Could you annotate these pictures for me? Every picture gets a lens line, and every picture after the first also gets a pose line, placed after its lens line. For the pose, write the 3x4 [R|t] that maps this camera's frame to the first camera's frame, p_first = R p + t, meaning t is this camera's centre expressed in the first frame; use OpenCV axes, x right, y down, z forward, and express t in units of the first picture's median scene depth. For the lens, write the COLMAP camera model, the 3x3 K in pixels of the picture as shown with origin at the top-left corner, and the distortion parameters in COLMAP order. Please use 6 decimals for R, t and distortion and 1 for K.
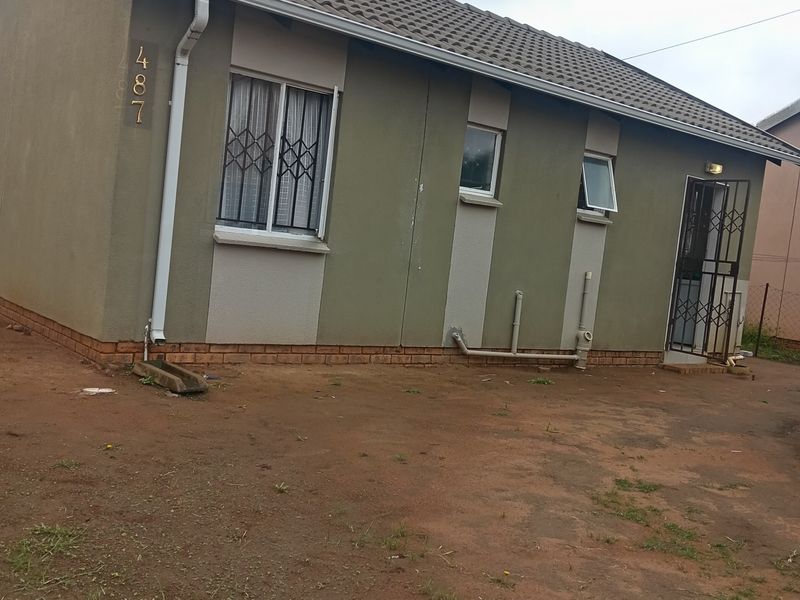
lens RADIAL K [[791.9, 0, 420.8], [0, 791.9, 315.1], [0, 0, 1]] dist [0.066503, 0.000000]
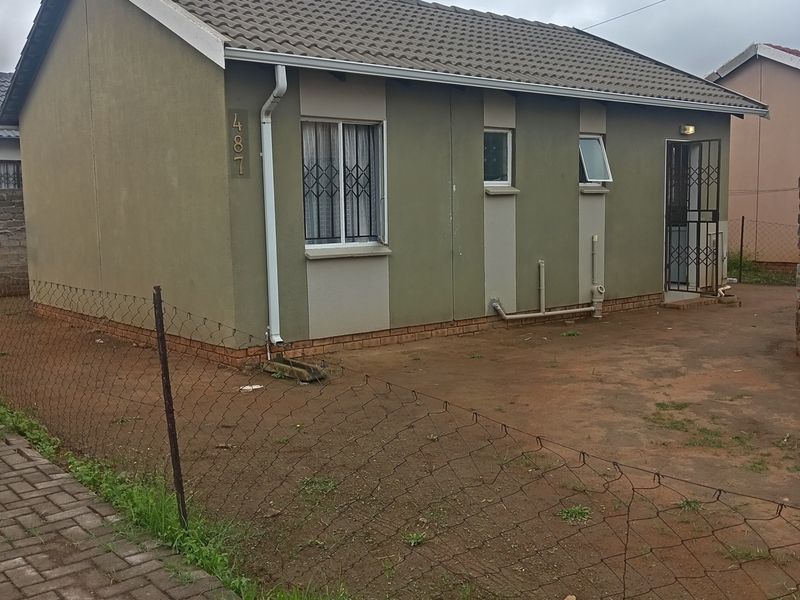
lens RADIAL K [[791.9, 0, 420.7], [0, 791.9, 304.5], [0, 0, 1]] dist [0.066503, 0.000000]
pose [[0.991633, -0.127651, 0.019202, -0.108274], [0.126722, 0.990978, 0.043630, -0.049627], [-0.024598, -0.040831, 0.998863, -0.238610]]
